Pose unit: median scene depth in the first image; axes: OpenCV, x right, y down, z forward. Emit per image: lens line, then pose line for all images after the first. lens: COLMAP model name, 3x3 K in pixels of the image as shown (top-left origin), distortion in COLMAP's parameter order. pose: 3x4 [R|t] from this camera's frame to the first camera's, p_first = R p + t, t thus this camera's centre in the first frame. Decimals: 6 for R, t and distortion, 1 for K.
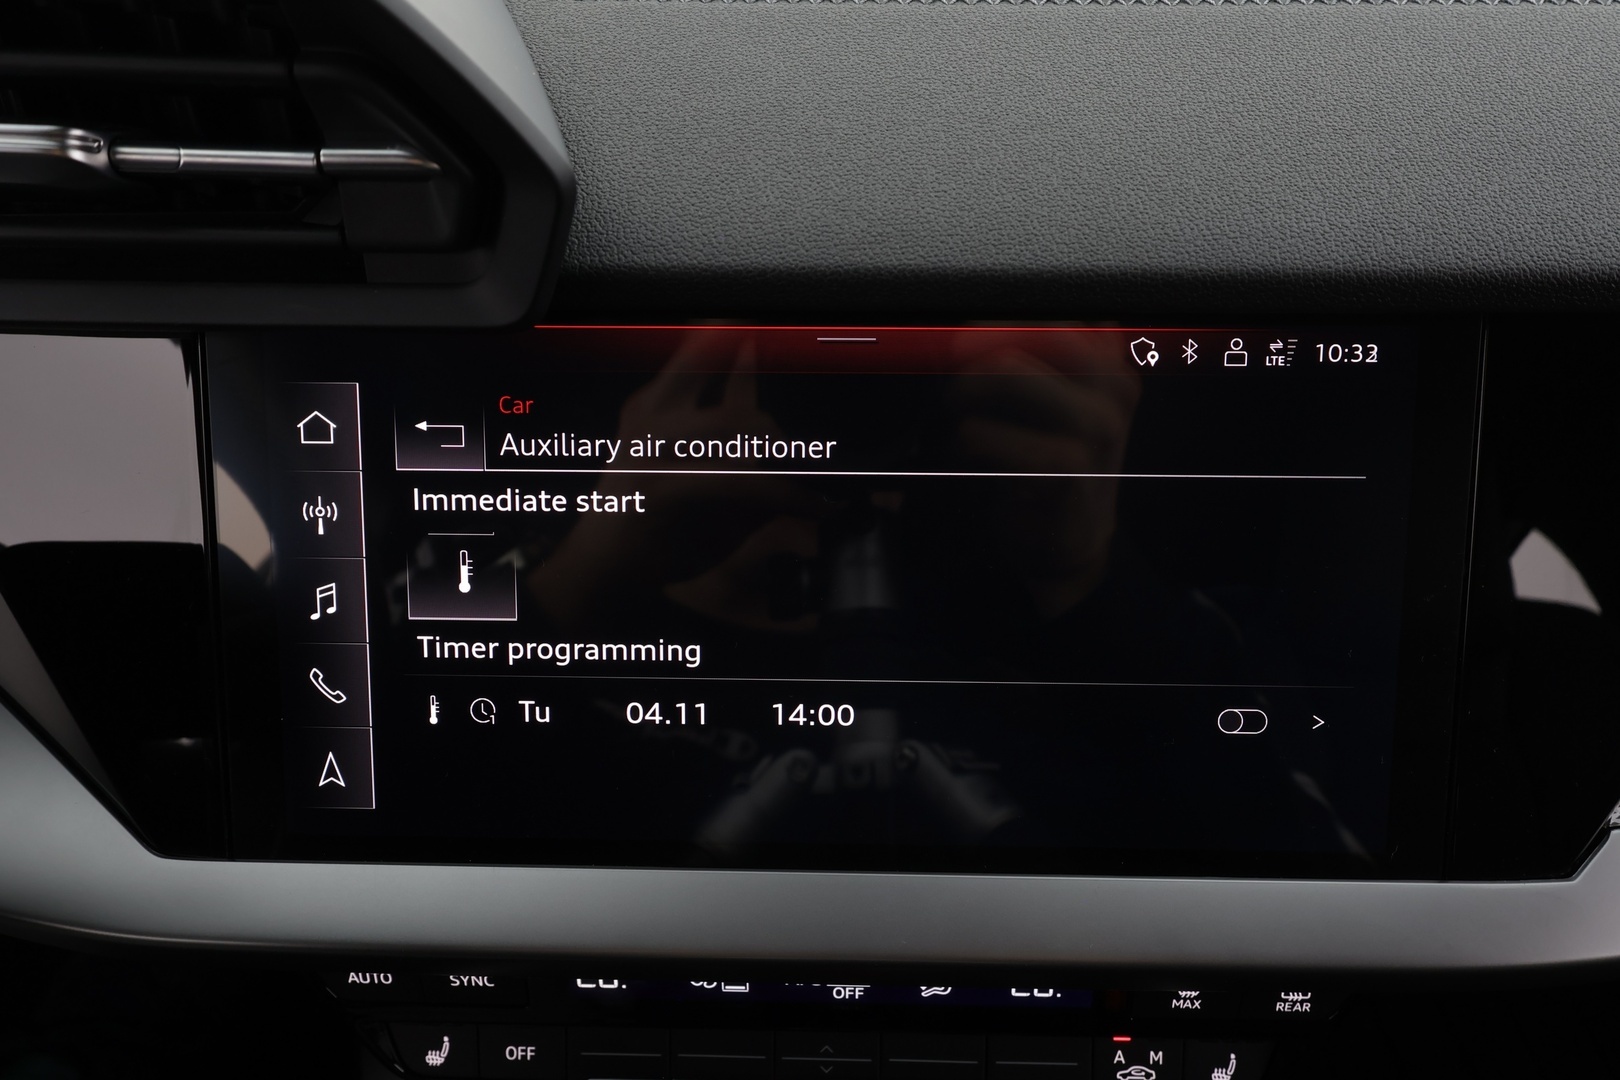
lens RADIAL K [[1288.9, 0, 810.0], [0, 1288.9, 540.0], [0, 0, 1]] dist [-0.001455, 0.000592]
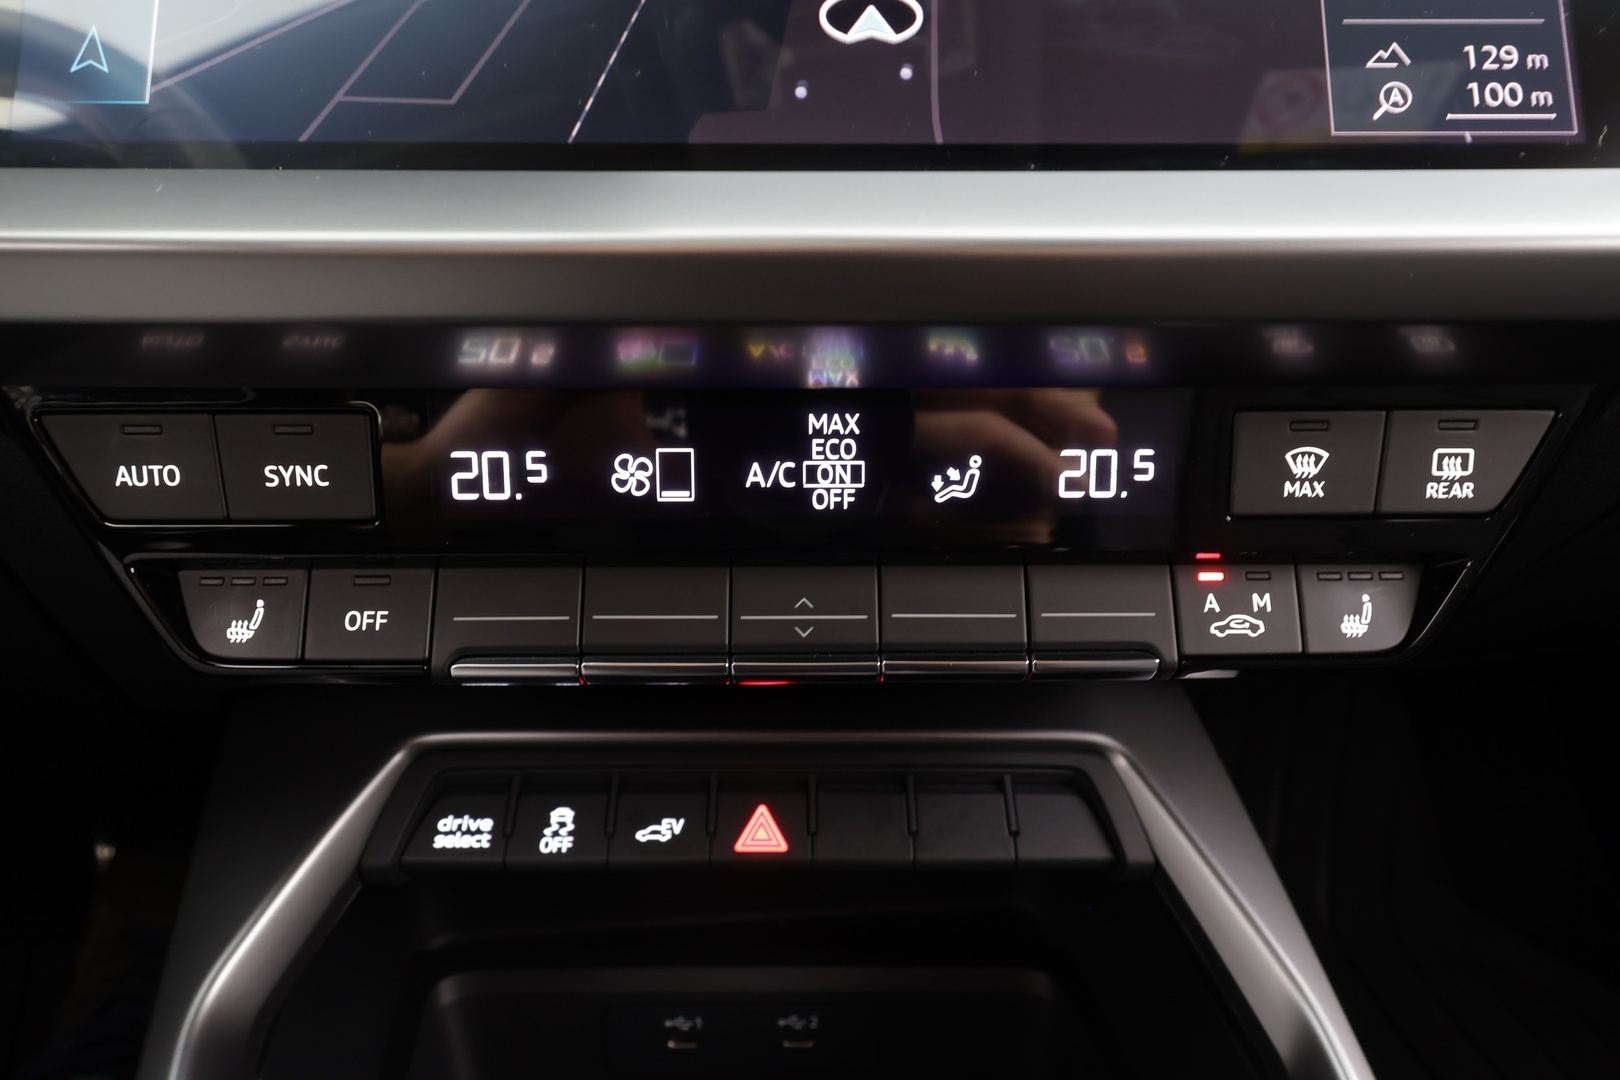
lens RADIAL K [[976.4, 0, 810.0], [0, 976.4, 540.0], [0, 0, 1]] dist [0.000637, 0.002608]
pose [[0.999033, -0.006062, 0.043539, -0.007191], [0.017245, 0.965097, -0.261323, 0.516352], [-0.040435, 0.261821, 0.964269, 0.484364]]
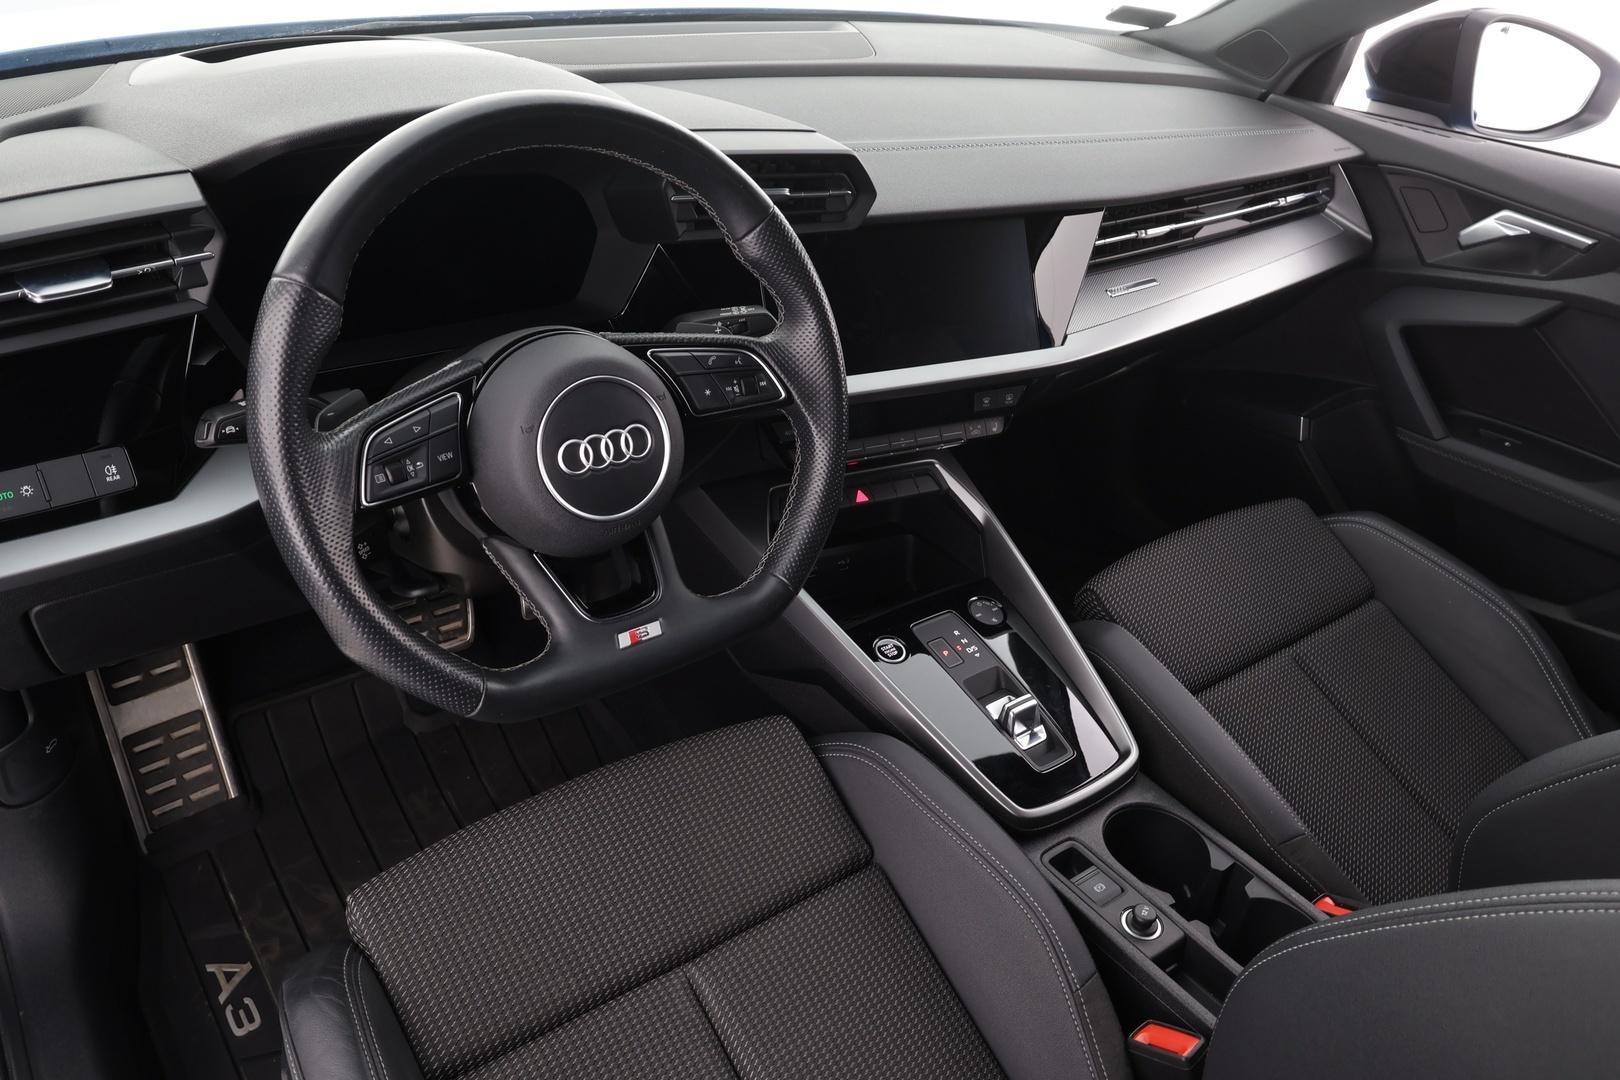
lens RADIAL K [[1202.4, 0, 810.0], [0, 1202.4, 540.0], [0, 0, 1]] dist [0.008985, -0.001197]
pose [[0.878446, -0.185045, 0.440558, -1.770804], [0.204561, 0.978848, 0.003258, 0.620499], [-0.431843, 0.087259, 0.897718, -1.894690]]
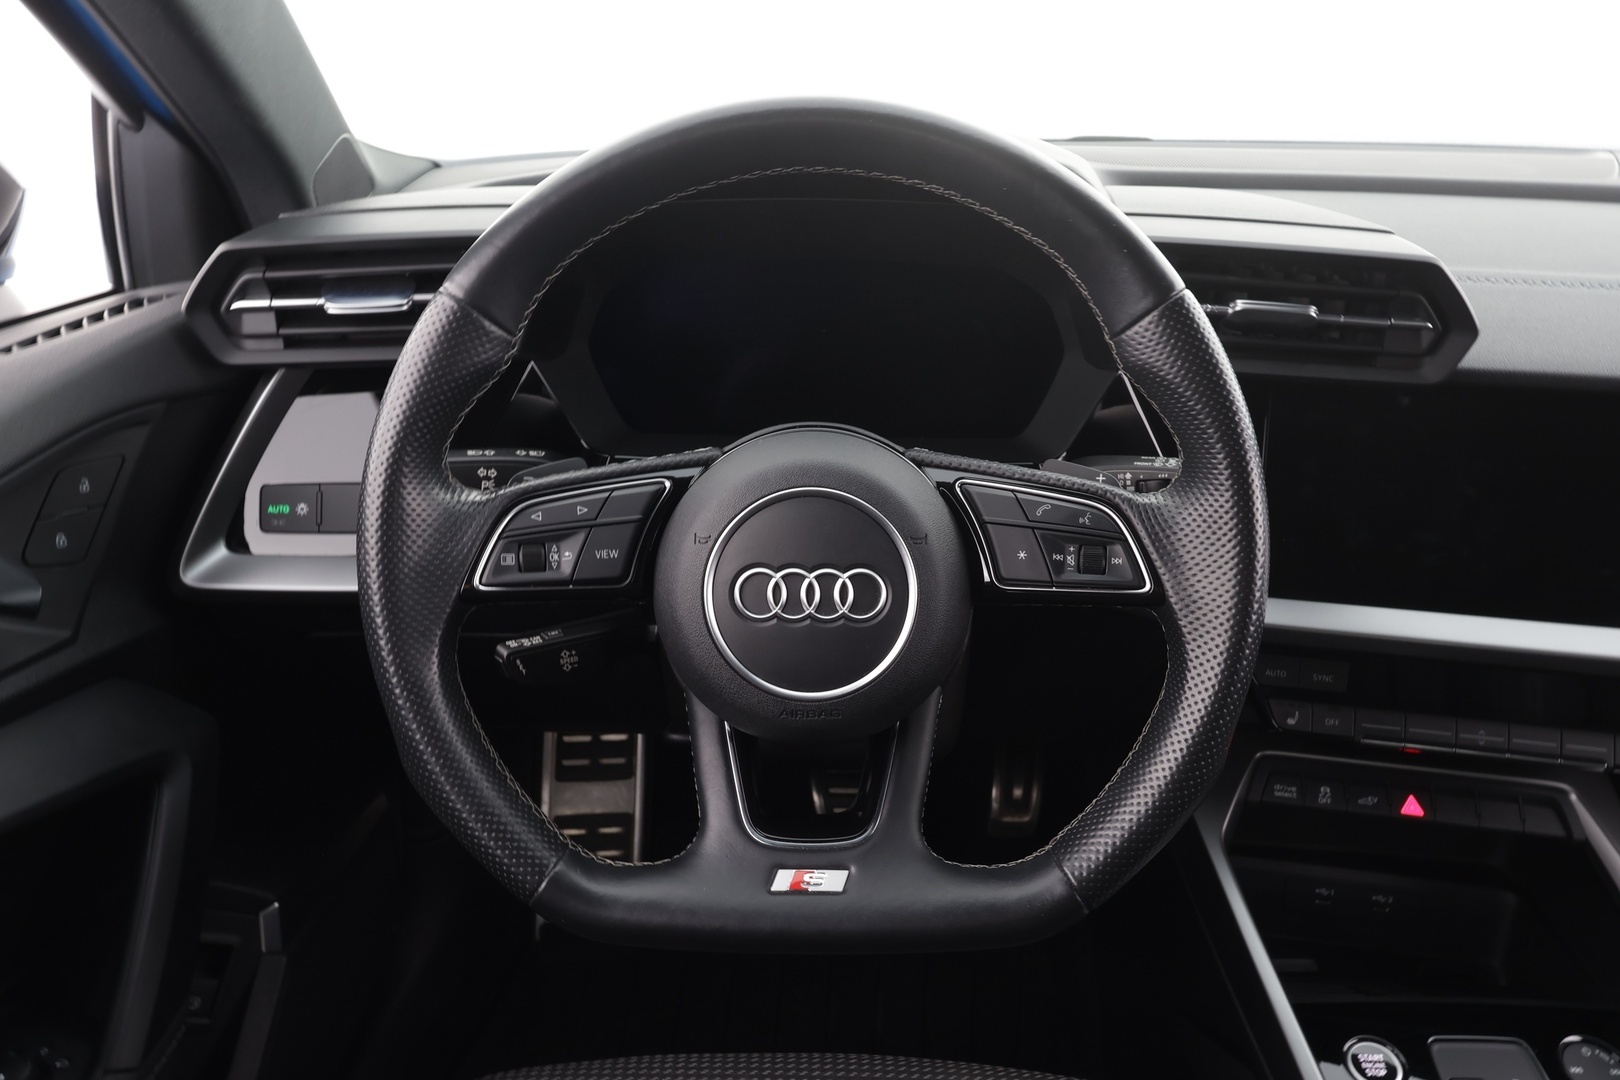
lens RADIAL K [[1203.2, 0, 806.7], [0, 1203.2, 530.9], [0, 0, 1]] dist [0.000073, -0.003410]
pose [[0.986657, 0.079338, -0.142171, -0.877181], [-0.107506, 0.973269, -0.202951, 0.615361], [0.122269, 0.215527, 0.968813, -1.221299]]
